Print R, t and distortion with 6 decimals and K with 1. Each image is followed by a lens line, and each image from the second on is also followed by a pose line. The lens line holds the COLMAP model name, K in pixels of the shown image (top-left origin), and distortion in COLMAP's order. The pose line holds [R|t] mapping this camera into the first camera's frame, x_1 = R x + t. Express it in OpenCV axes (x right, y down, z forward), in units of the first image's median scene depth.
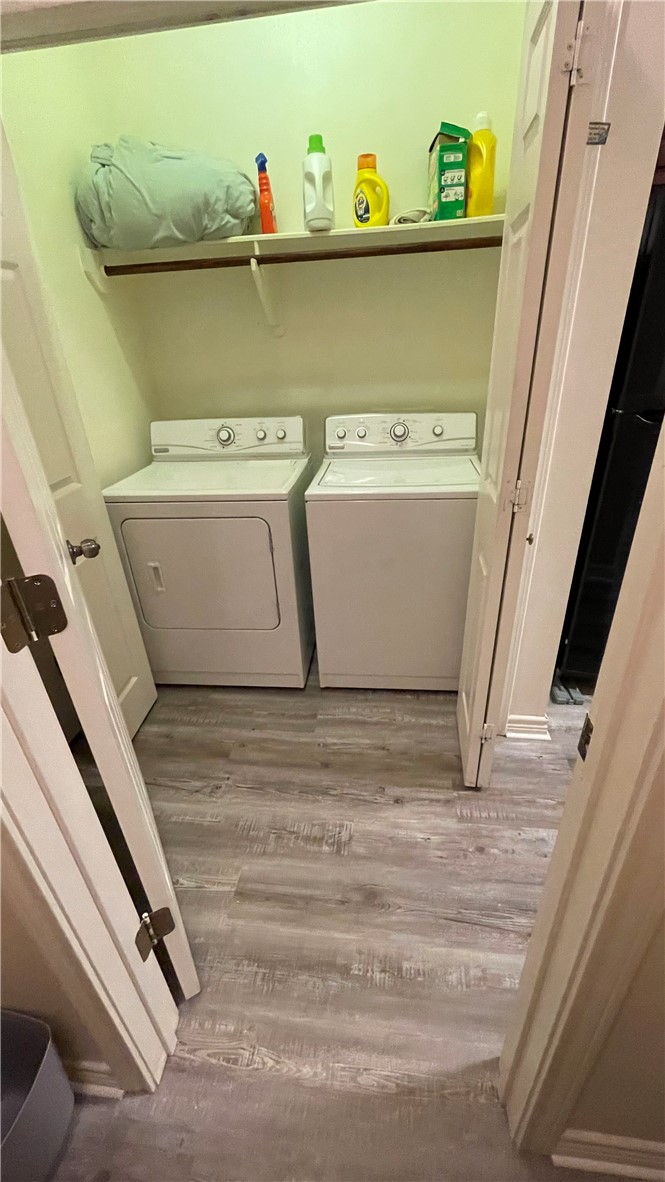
lens RADIAL K [[480.7, 0, 335.0], [0, 480.7, 592.3], [0, 0, 1]] dist [-0.002176, 0.000158]
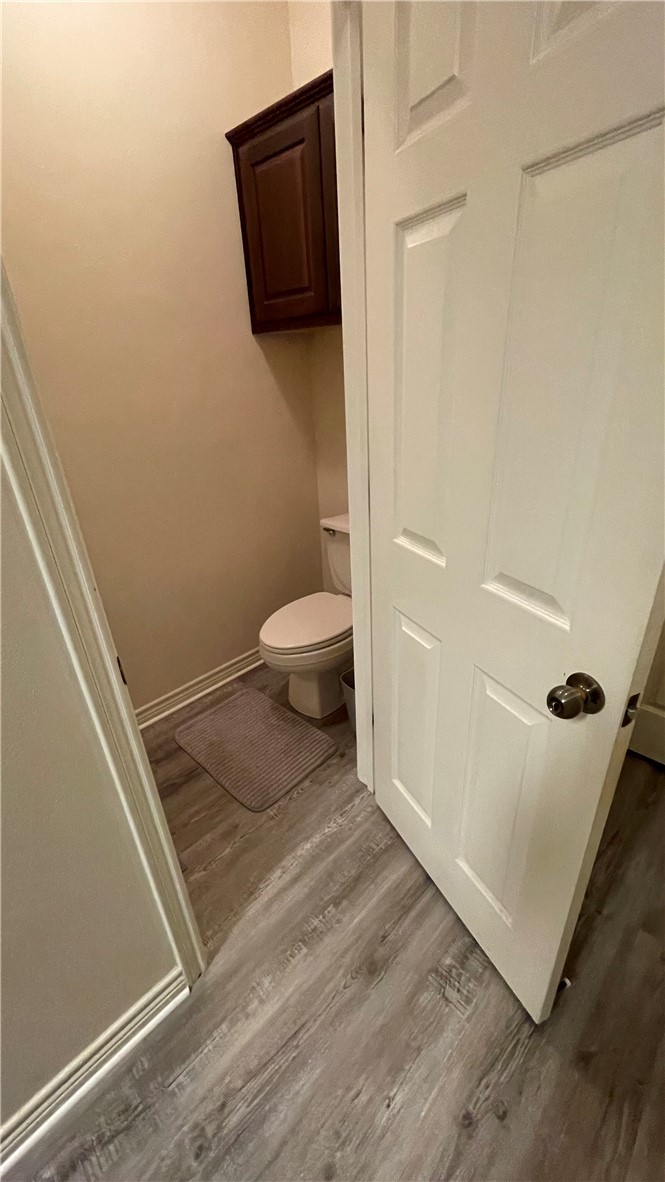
lens RADIAL K [[480.7, 0, 335.0], [0, 480.7, 592.3], [0, 0, 1]] dist [-0.002176, 0.000158]
pose [[-0.613323, 0.411410, -0.674223, 0.484665], [-0.300620, 0.667785, 0.680948, -0.493947], [0.730385, 0.620326, -0.285890, 0.837397]]
